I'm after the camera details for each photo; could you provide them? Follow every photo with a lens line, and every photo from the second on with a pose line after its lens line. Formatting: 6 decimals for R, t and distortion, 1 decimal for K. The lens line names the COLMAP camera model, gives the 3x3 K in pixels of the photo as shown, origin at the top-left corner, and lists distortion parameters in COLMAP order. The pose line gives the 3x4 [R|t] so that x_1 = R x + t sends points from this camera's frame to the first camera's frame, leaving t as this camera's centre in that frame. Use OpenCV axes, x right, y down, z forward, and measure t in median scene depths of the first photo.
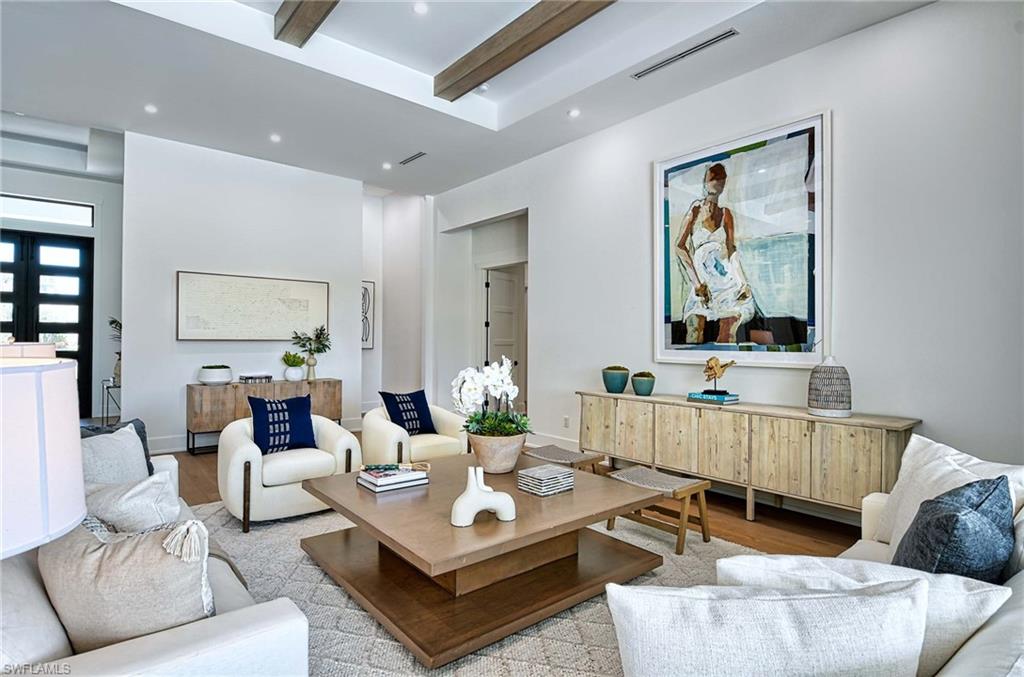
lens RADIAL K [[515.0, 0, 518.7], [0, 515.0, 338.5], [0, 0, 1]] dist [-0.000368, -0.004291]
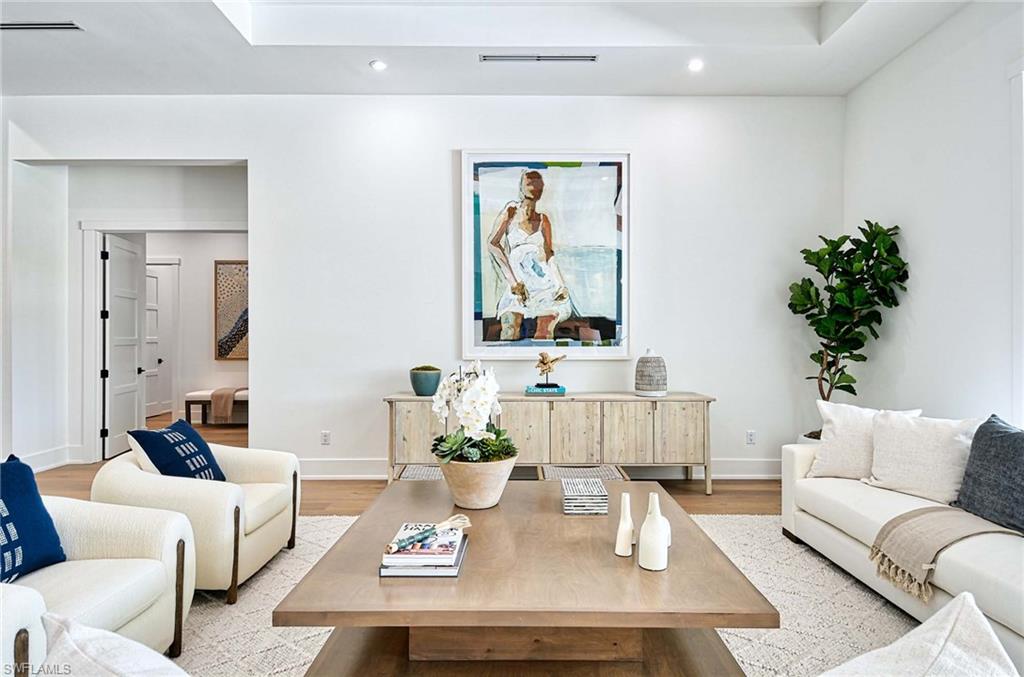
lens RADIAL K [[515.0, 0, 517.8], [0, 515.0, 340.1], [0, 0, 1]] dist [-0.000368, -0.004291]
pose [[0.656447, -0.010281, 0.754302, -0.450892], [0.001287, 0.999921, 0.012509, -0.003286], [-0.754371, -0.007240, 0.656408, 0.330387]]
